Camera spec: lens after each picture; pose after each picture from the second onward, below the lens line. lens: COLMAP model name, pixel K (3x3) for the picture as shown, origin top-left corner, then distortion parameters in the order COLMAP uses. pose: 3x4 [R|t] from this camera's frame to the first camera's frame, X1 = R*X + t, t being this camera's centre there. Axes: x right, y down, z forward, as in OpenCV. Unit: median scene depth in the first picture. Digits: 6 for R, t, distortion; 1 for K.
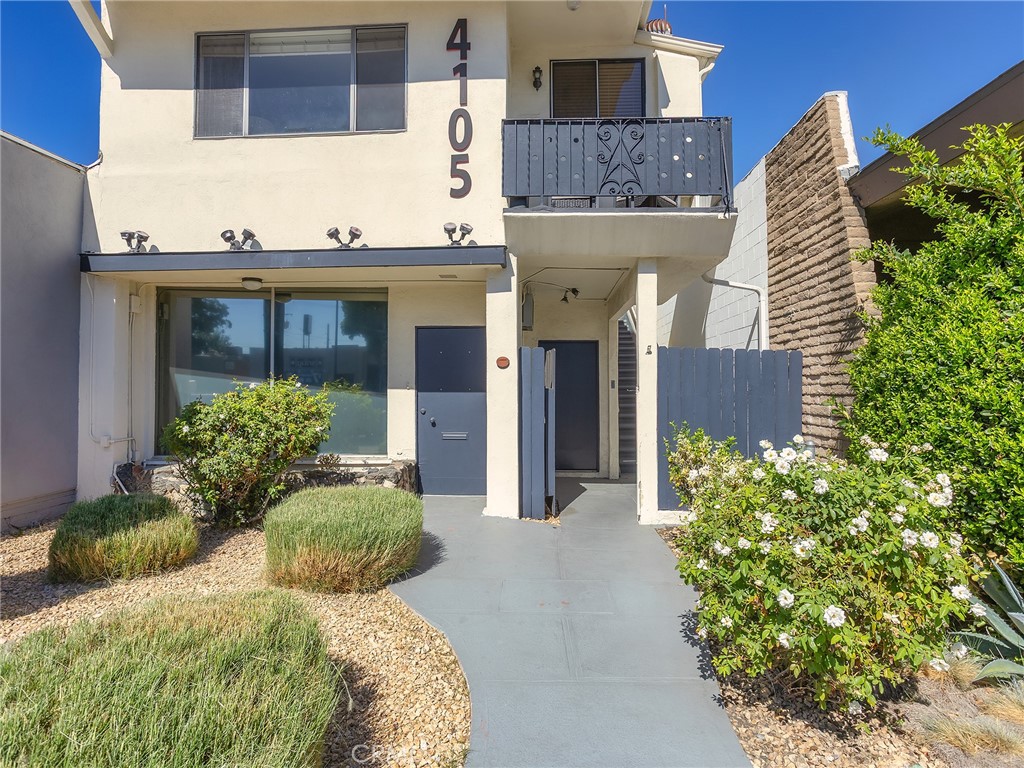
lens RADIAL K [[554.5, 0, 513.3], [0, 554.5, 377.8], [0, 0, 1]] dist [-0.059069, 0.039680]
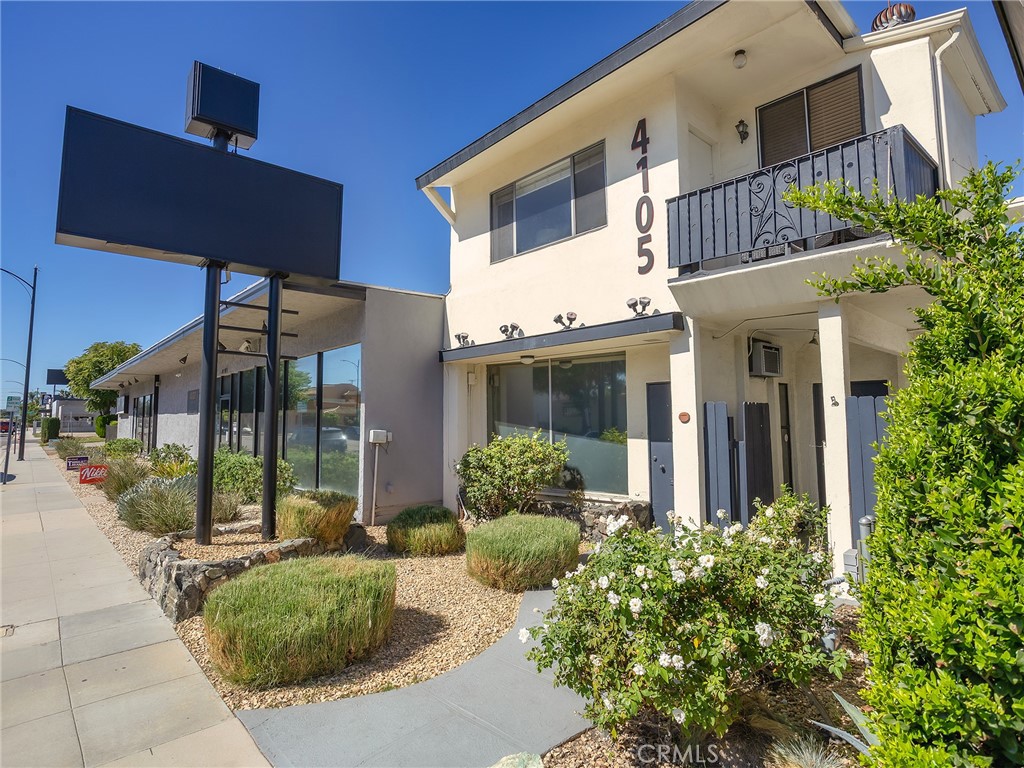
lens RADIAL K [[566.4, 0, 511.8], [0, 566.4, 379.3], [0, 0, 1]] dist [-0.068569, 0.040823]
pose [[0.706372, -0.058222, -0.705442, 0.518103], [0.020474, 0.997875, -0.061856, -0.040257], [0.707544, 0.029250, 0.706063, -0.017665]]
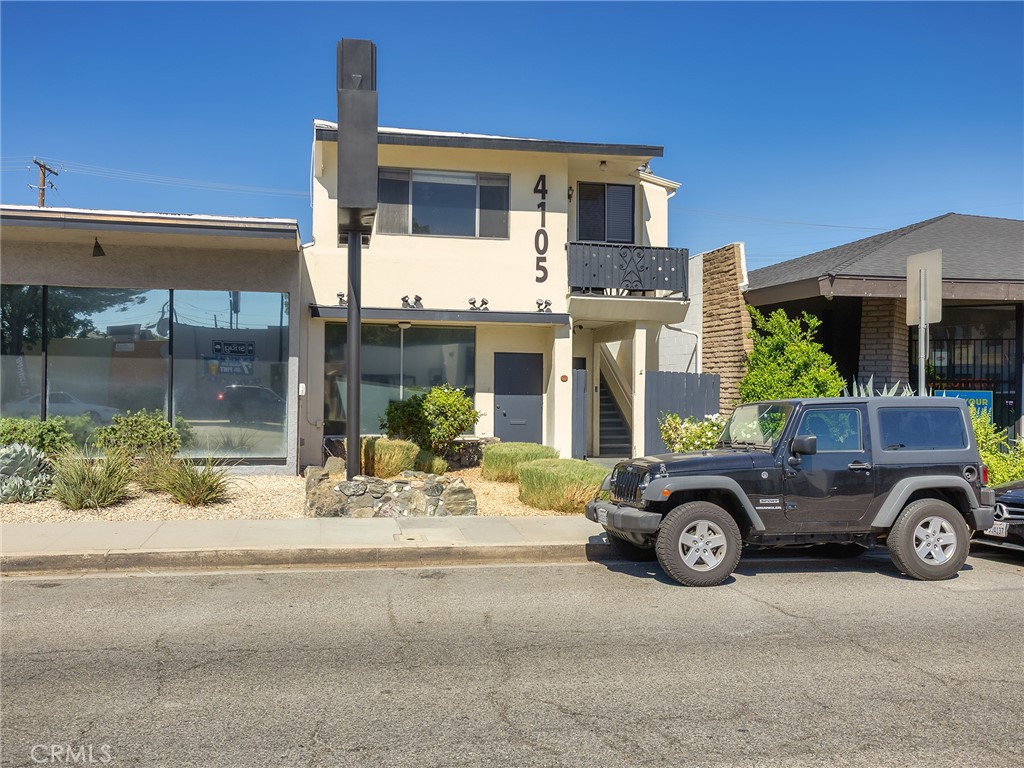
lens RADIAL K [[917.2, 0, 512.0], [0, 917.2, 384.0], [0, 0, 1]] dist [-0.013184, -0.001343]
pose [[0.965895, 0.011370, 0.258684, -0.923142], [-0.016791, 0.999683, 0.018755, -0.060712], [-0.258389, -0.022459, 0.965780, -1.755497]]
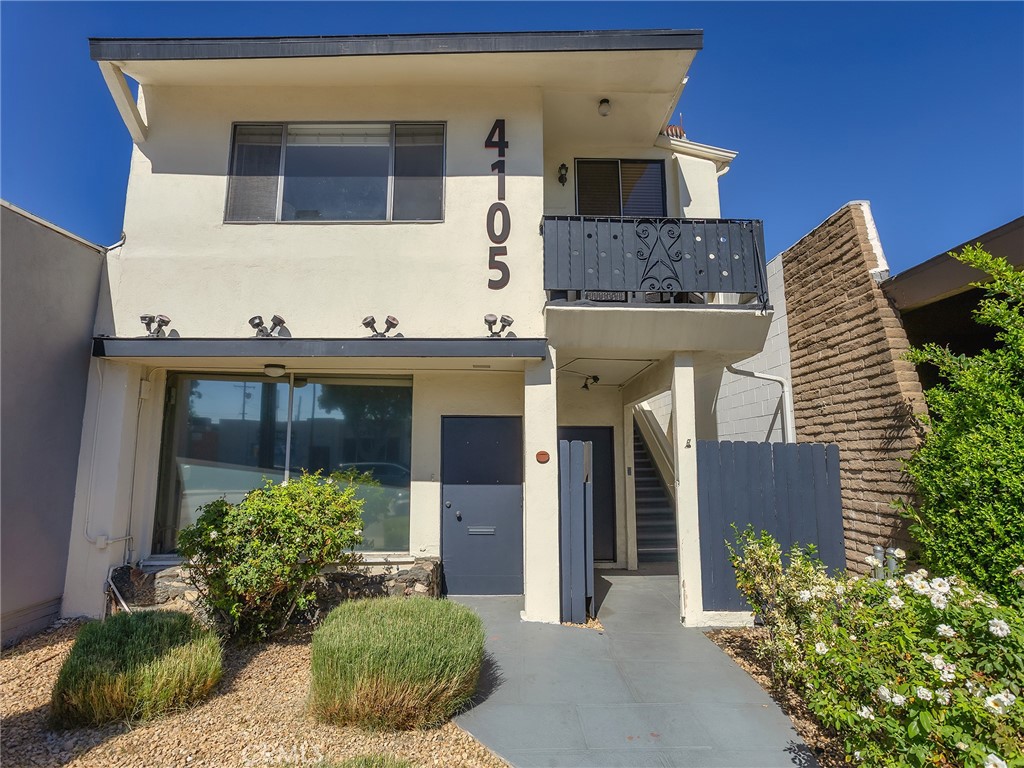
lens RADIAL K [[554.5, 0, 513.3], [0, 554.5, 377.8], [0, 0, 1]] dist [-0.059069, 0.039680]
pose [[0.997884, 0.010299, 0.064204, -0.131912], [-0.002235, 0.992227, -0.124422, -0.043502], [-0.064986, 0.124016, 0.990150, 0.027989]]
